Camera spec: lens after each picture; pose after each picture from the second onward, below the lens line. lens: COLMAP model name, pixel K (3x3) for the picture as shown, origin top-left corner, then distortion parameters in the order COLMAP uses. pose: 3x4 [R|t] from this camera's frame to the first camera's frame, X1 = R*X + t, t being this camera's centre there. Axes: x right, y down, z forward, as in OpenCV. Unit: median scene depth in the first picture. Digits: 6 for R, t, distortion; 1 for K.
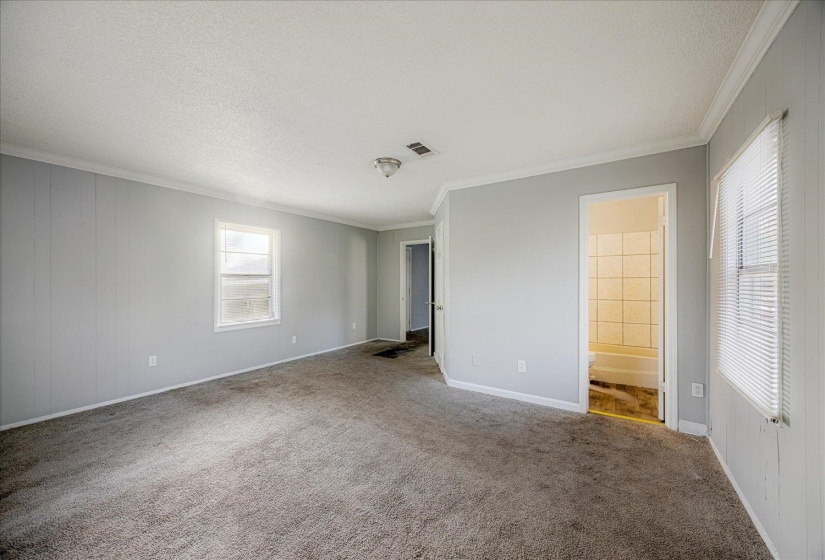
lens RADIAL K [[311.7, 0, 411.8], [0, 311.7, 282.3], [0, 0, 1]] dist [-0.003449, 0.000086]
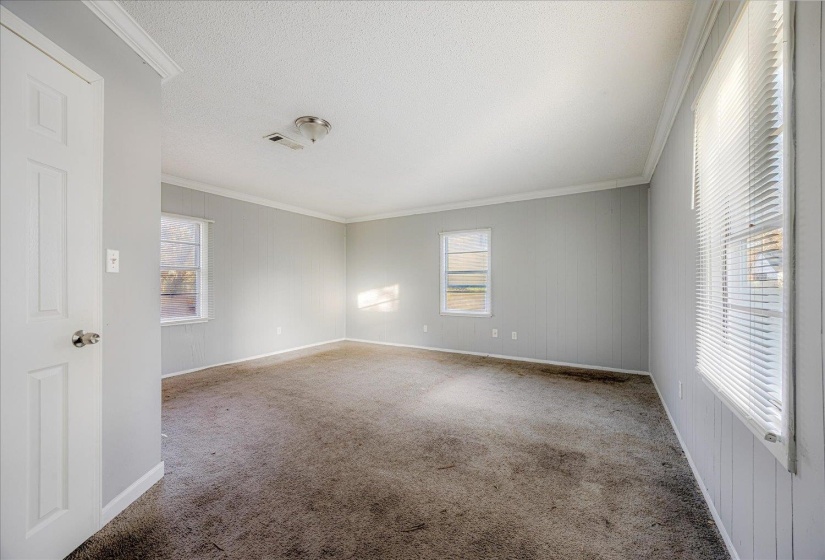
lens RADIAL K [[311.7, 0, 412.4], [0, 311.7, 280.7], [0, 0, 1]] dist [-0.003449, 0.000086]
pose [[-0.999302, 0.000413, -0.037348, -0.263902], [0.000527, 0.999995, -0.003042, 0.033811], [0.037346, -0.003059, -0.999298, 1.579231]]
